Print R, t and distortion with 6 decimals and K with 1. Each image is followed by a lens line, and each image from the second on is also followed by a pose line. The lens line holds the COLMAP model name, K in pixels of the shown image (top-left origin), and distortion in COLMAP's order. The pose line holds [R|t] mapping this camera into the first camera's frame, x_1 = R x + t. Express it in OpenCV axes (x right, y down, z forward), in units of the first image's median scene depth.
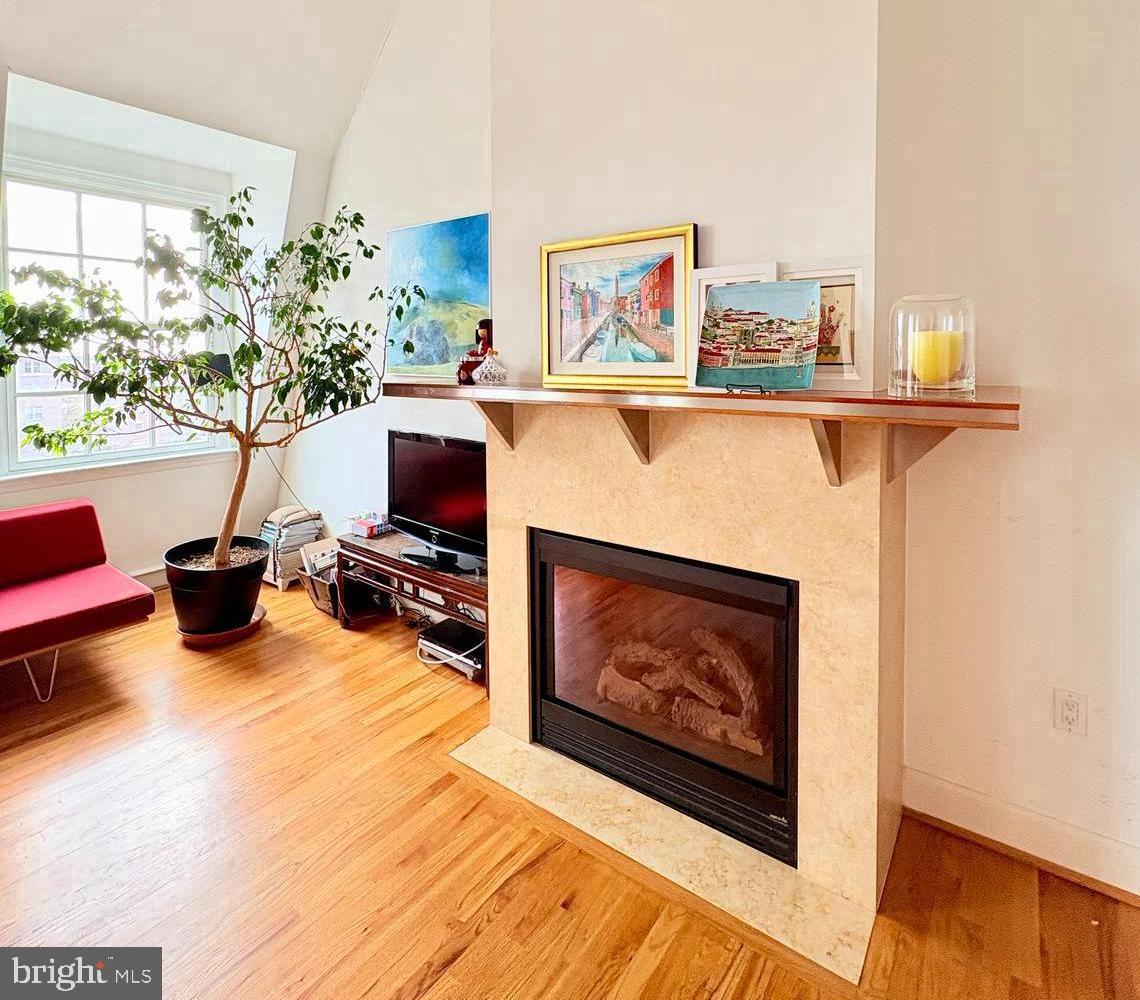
lens RADIAL K [[614.3, 0, 575.5], [0, 614.3, 373.8], [0, 0, 1]] dist [0.000607, 0.001353]
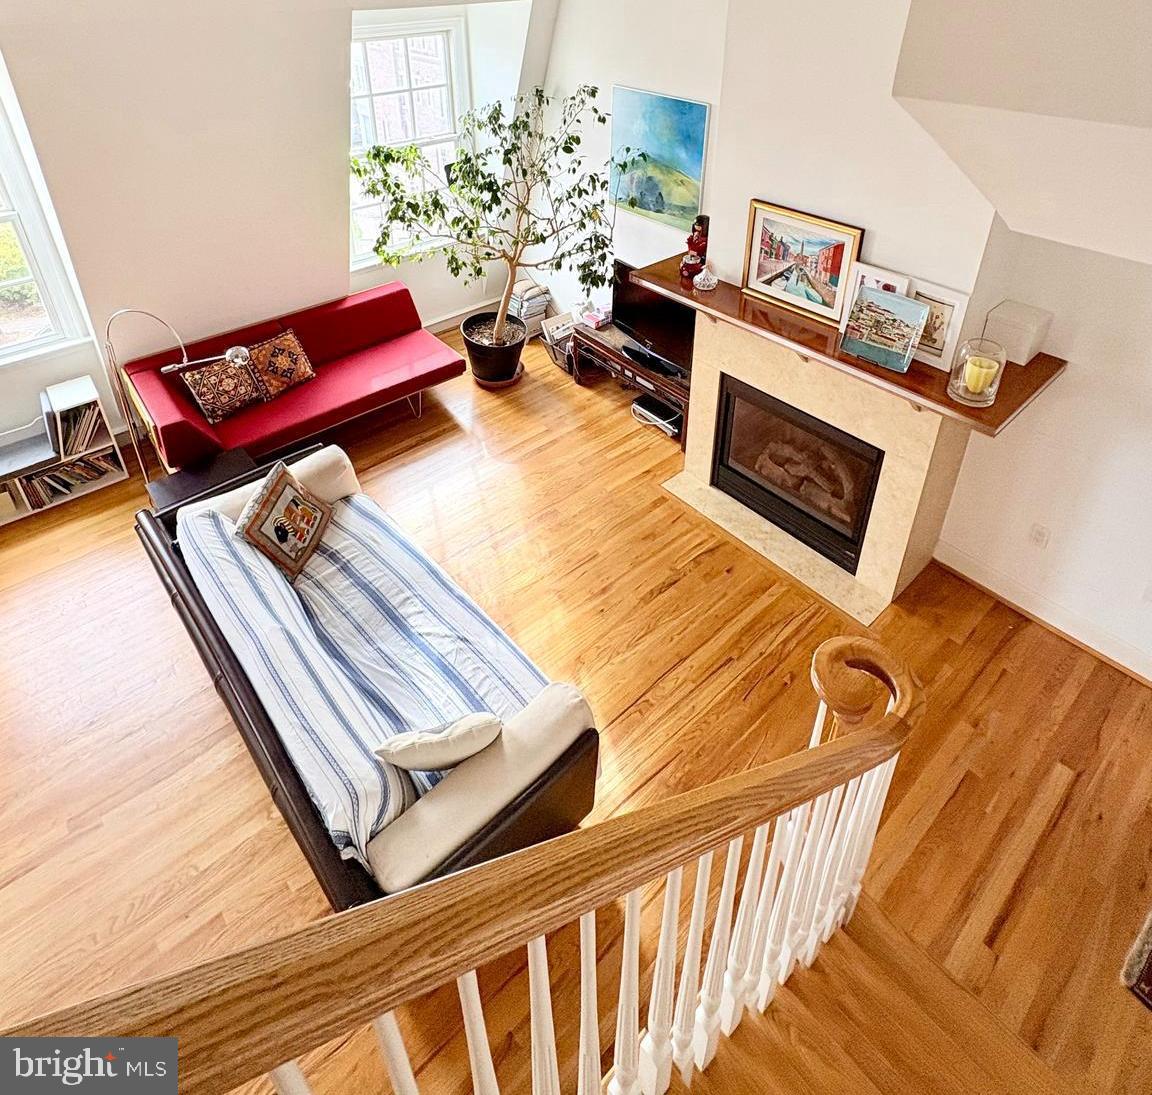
lens RADIAL K [[733.6, 0, 575.4], [0, 733.6, 328.5], [0, 0, 1]] dist [-0.000431, -0.001827]
pose [[0.973735, 0.107073, -0.200937, -0.076814], [-0.007403, 0.896946, 0.442079, -0.657424], [0.227564, -0.428980, 0.874180, -0.631072]]
